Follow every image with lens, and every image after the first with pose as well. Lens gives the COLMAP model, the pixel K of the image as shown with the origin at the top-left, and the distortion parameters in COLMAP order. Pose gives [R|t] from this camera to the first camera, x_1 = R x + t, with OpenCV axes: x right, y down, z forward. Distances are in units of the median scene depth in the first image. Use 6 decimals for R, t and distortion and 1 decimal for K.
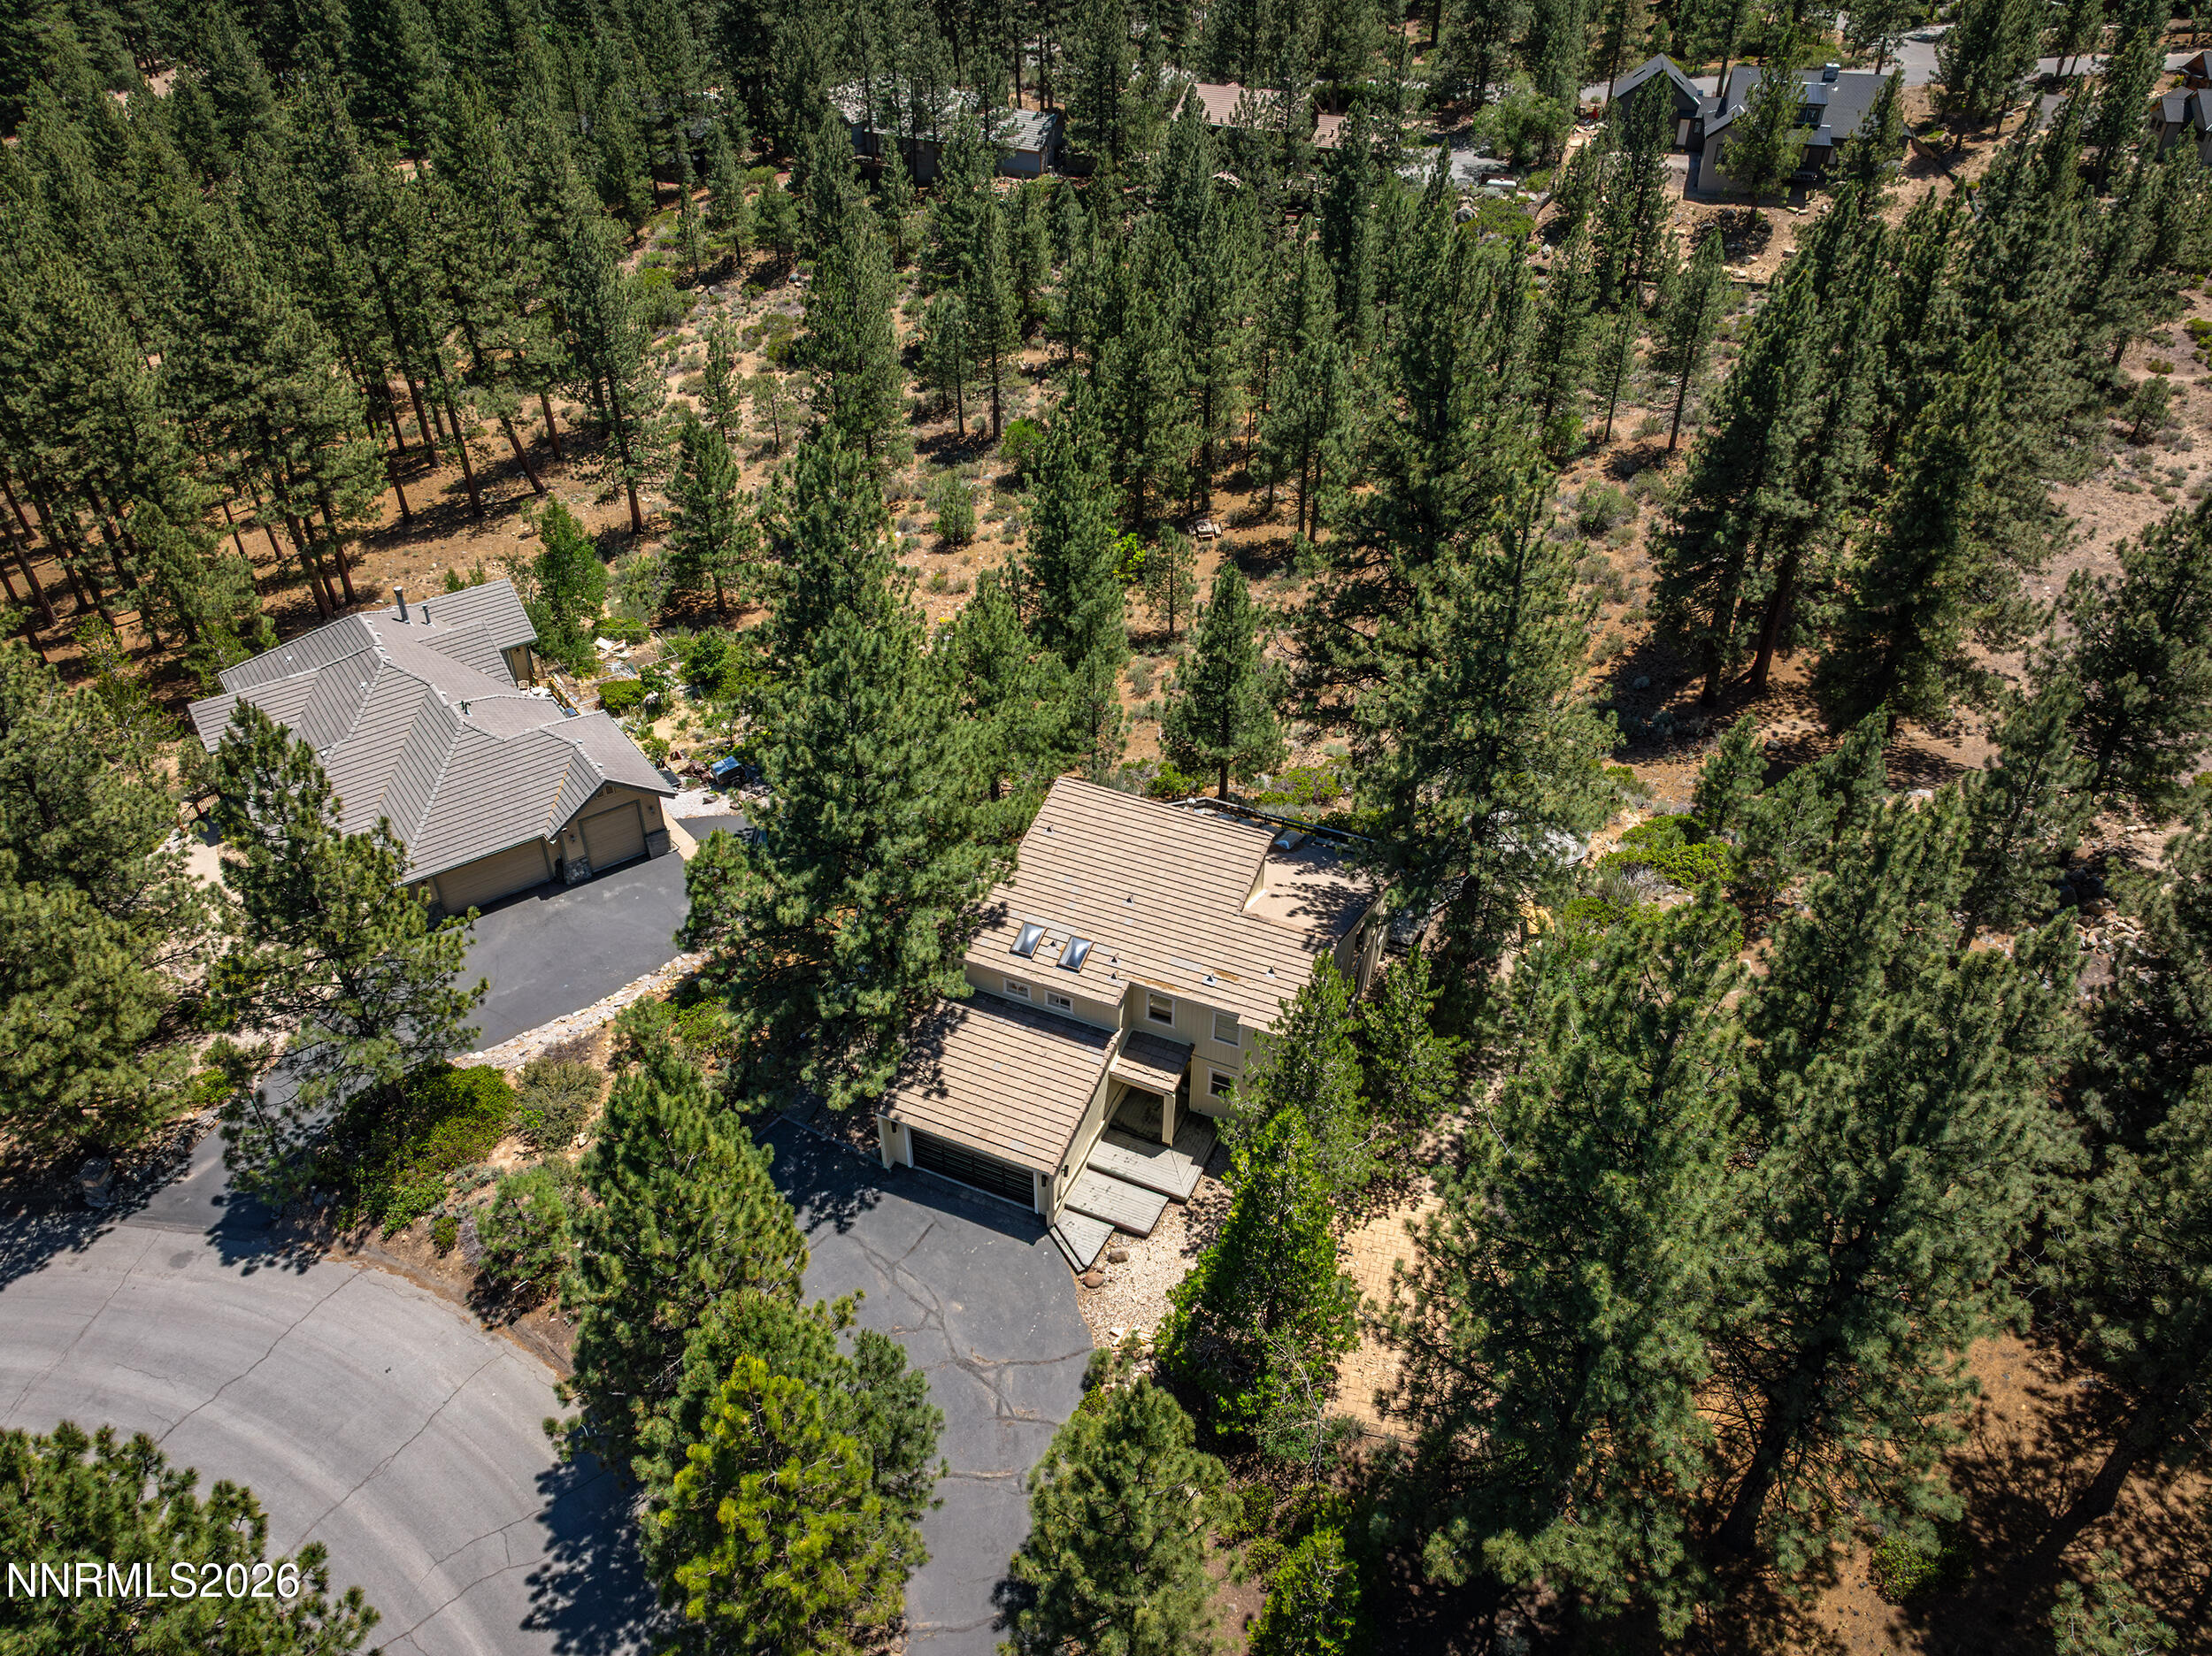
lens RADIAL K [[1562.9, 0, 1106.0], [0, 1562.9, 828.0], [0, 0, 1]] dist [-0.032573, 0.016174]
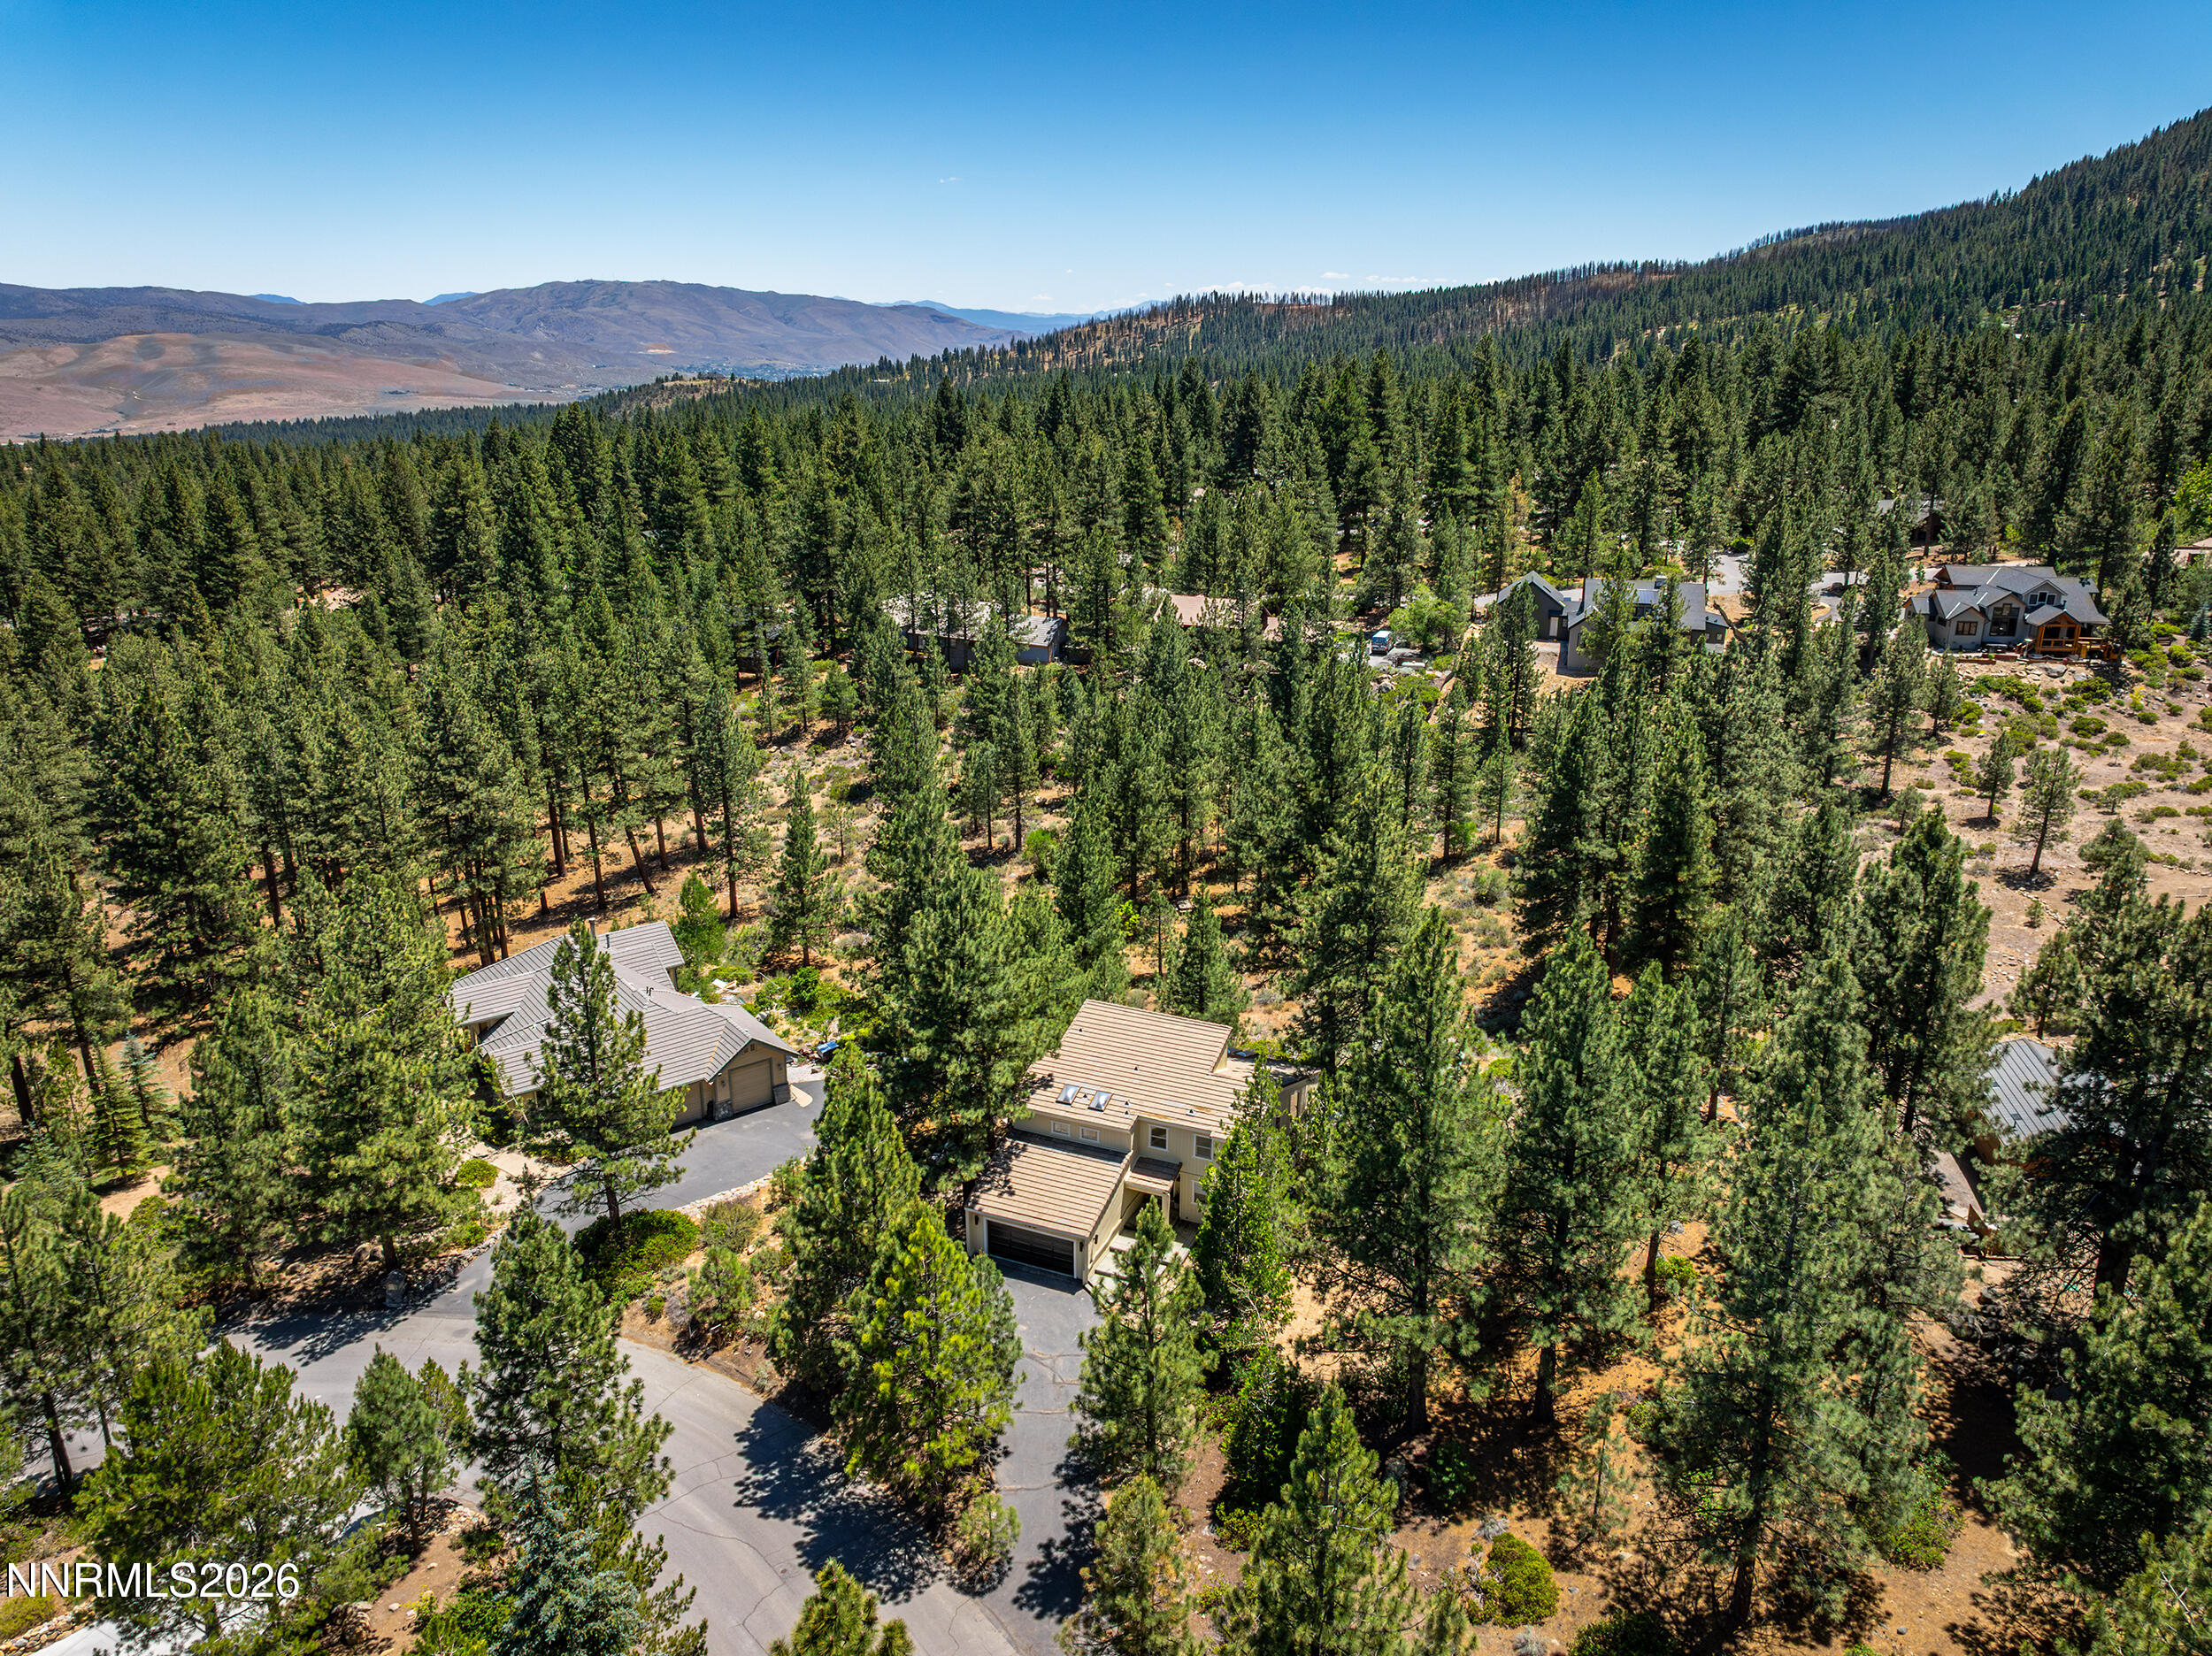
lens RADIAL K [[1562.9, 0, 1106.0], [0, 1562.9, 828.0], [0, 0, 1]] dist [-0.032573, 0.016174]
pose [[0.999933, -0.006688, 0.009415, -0.013423], [0.009255, 0.951715, -0.306842, 0.145480], [-0.006909, 0.306909, 0.951714, -0.247516]]
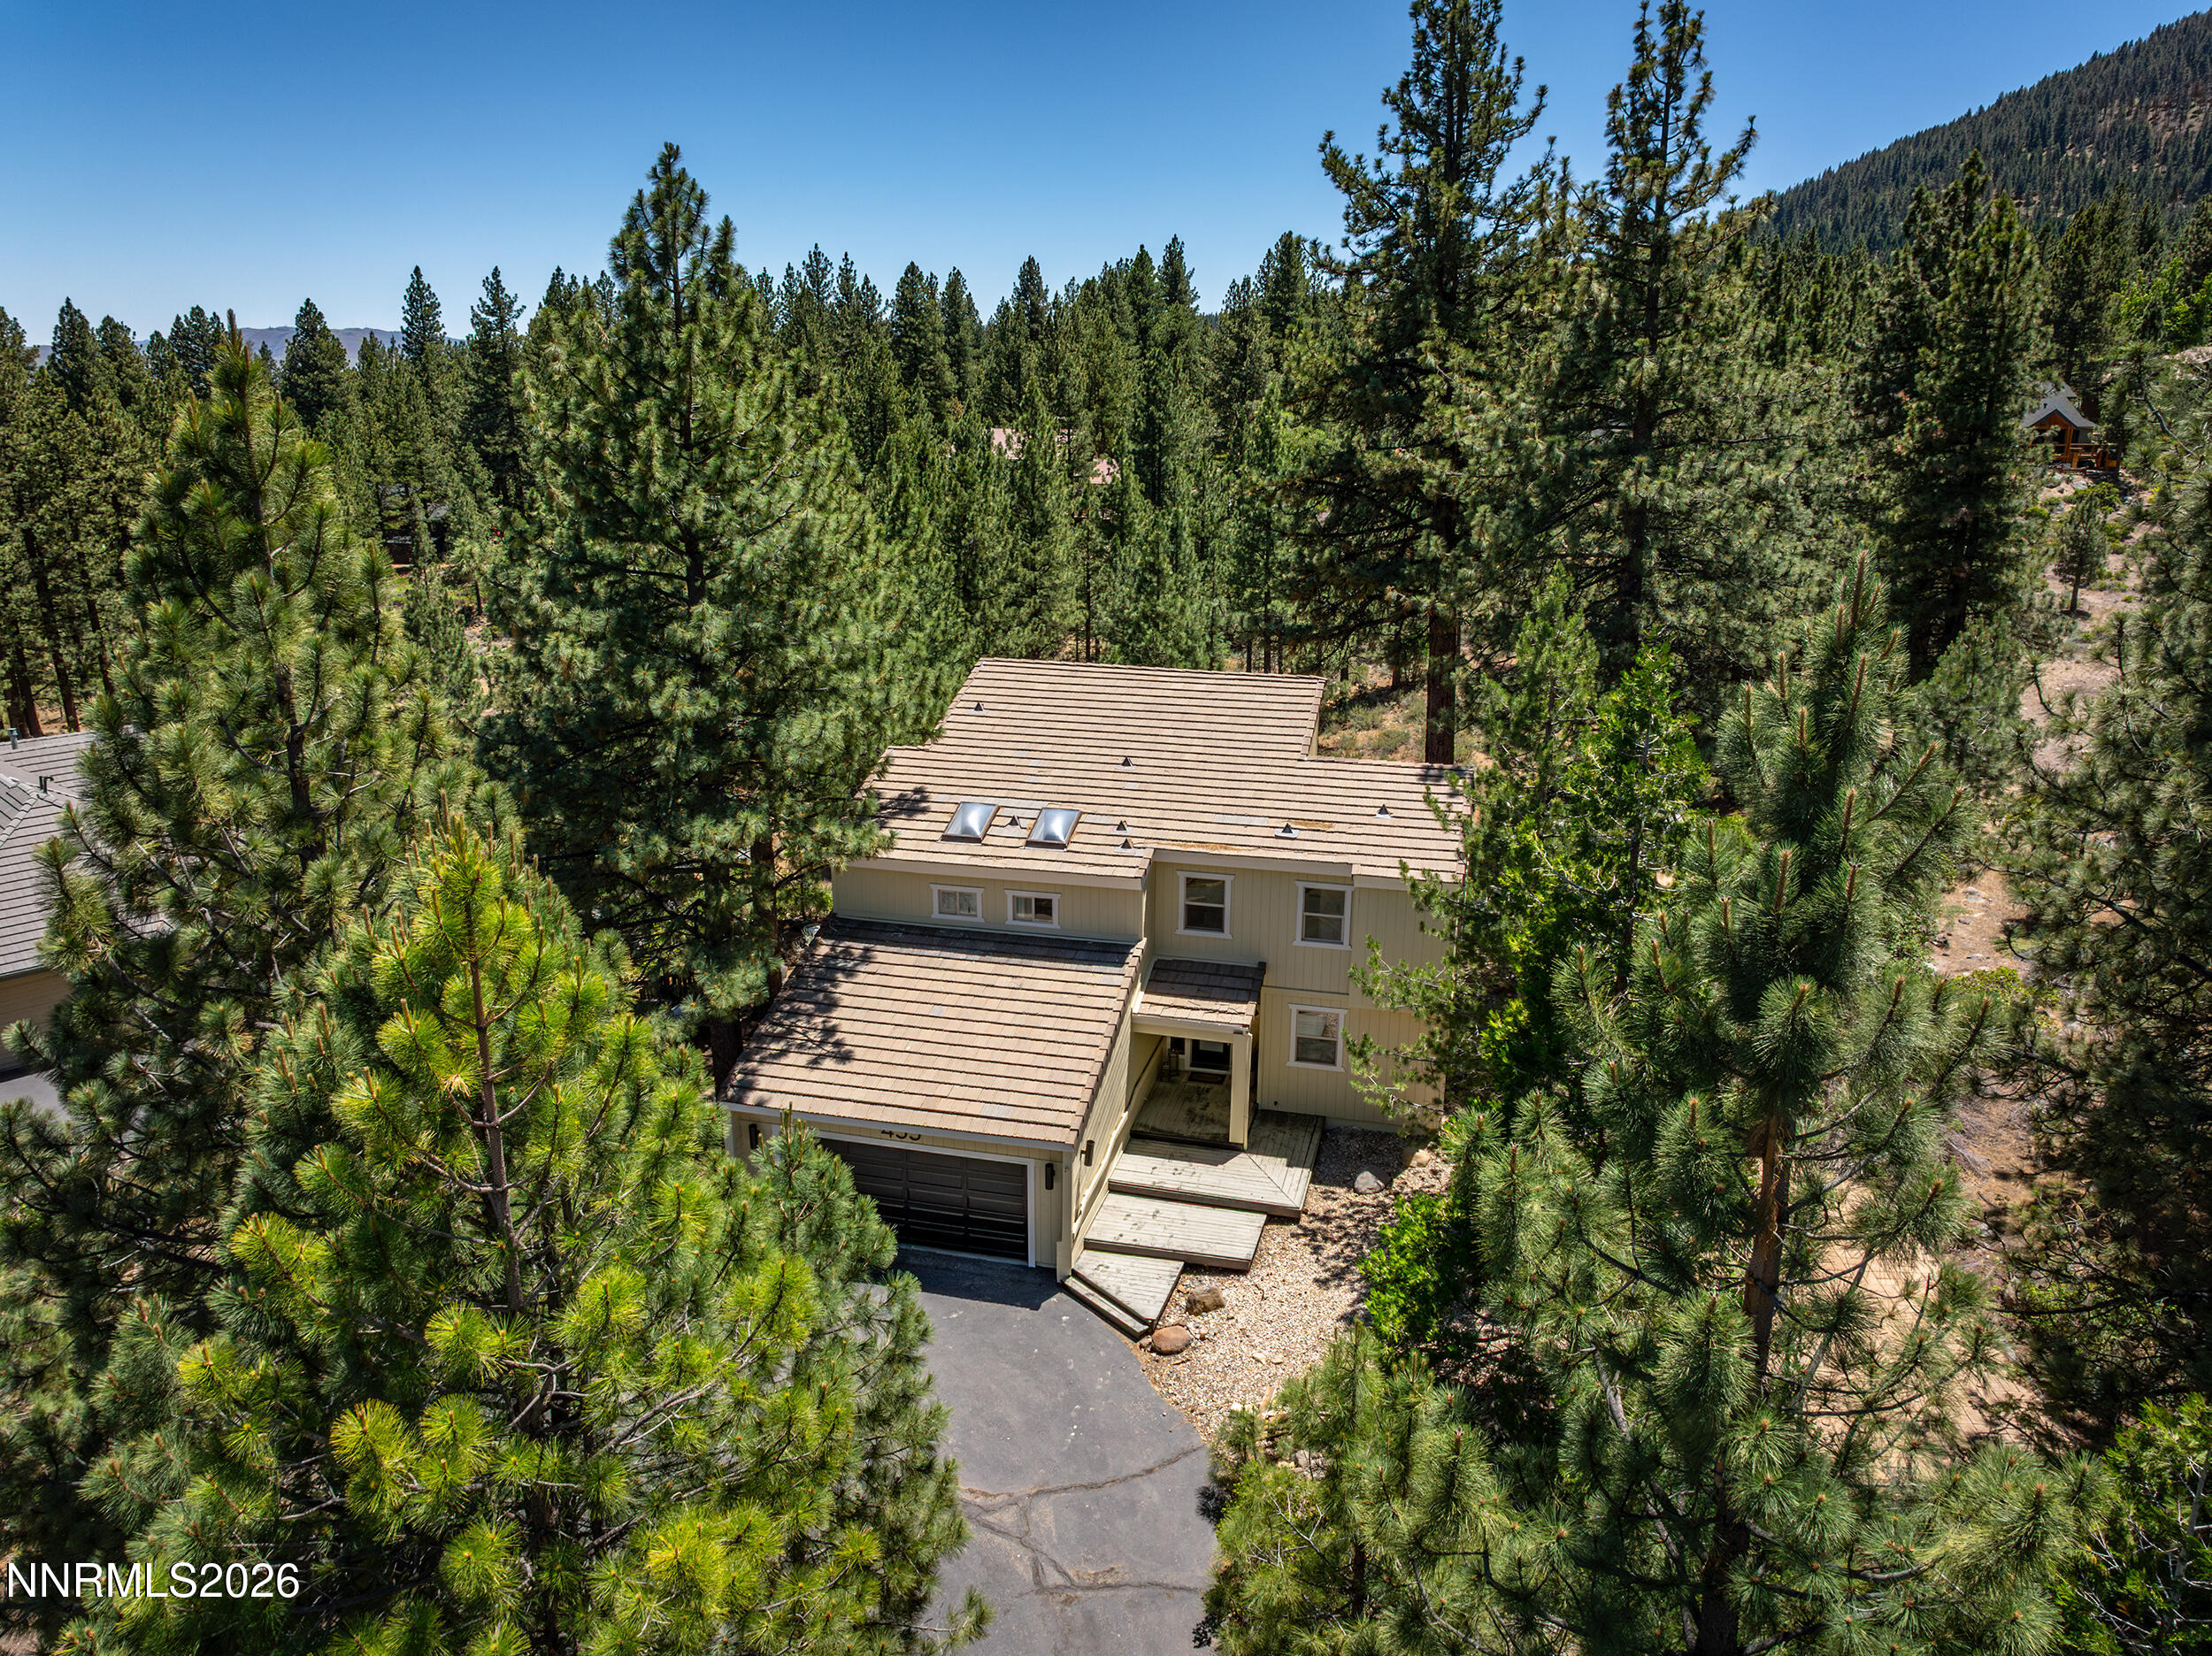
lens RADIAL K [[1562.9, 0, 1106.0], [0, 1562.9, 828.0], [0, 0, 1]] dist [-0.032573, 0.016174]
pose [[0.984617, -0.048052, 0.167990, -0.050526], [0.101846, 0.939058, -0.328326, 0.140753], [-0.141976, 0.340385, 0.929506, 0.221852]]
